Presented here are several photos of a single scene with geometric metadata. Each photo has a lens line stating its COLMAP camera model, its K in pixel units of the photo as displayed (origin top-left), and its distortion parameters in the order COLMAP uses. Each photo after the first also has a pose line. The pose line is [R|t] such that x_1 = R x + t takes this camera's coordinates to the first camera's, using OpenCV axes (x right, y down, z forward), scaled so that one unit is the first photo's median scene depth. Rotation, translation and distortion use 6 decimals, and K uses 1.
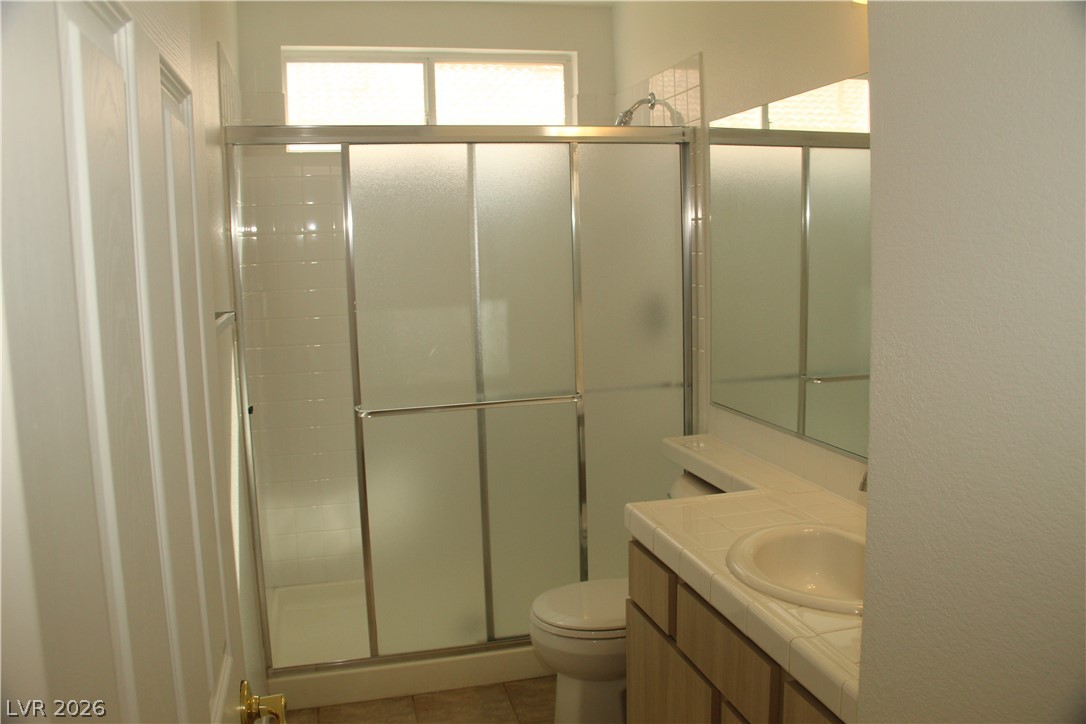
lens RADIAL K [[896.4, 0, 548.5], [0, 896.4, 358.0], [0, 0, 1]] dist [-0.176277, 0.140281]
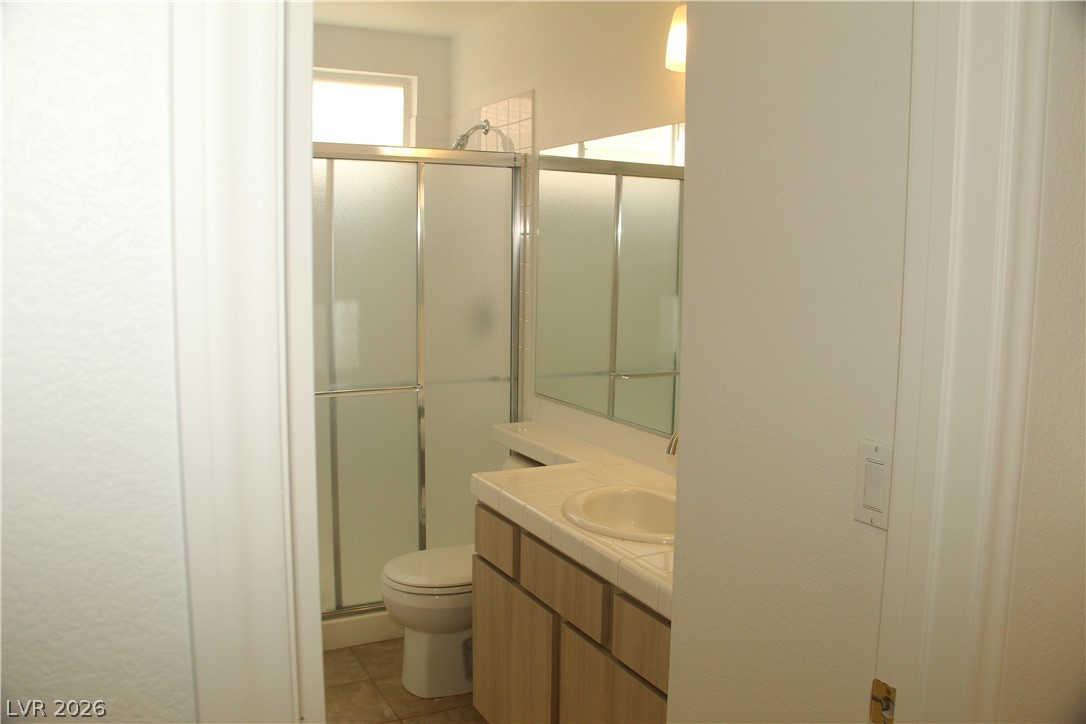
lens RADIAL K [[896.4, 0, 554.6], [0, 896.4, 373.1], [0, 0, 1]] dist [-0.176277, 0.140281]
pose [[0.972801, 0.010145, 0.231419, -0.063218], [-0.011545, 0.999922, 0.004697, 0.017944], [-0.231353, -0.007241, 0.972843, -0.135848]]
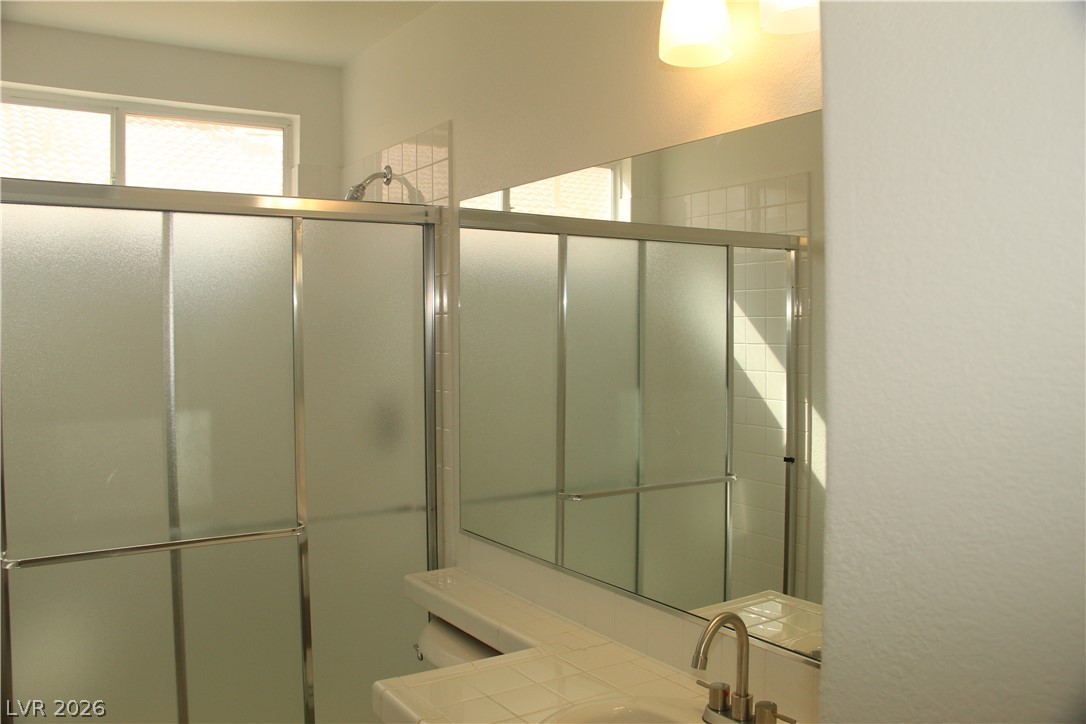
lens RADIAL K [[896.4, 0, 540.1], [0, 896.4, 360.5], [0, 0, 1]] dist [-0.176277, 0.140281]
pose [[0.949179, 0.012892, 0.314473, -0.013504], [0.017095, 0.995574, -0.092411, -0.031215], [-0.314272, 0.093090, 0.944758, 0.168319]]
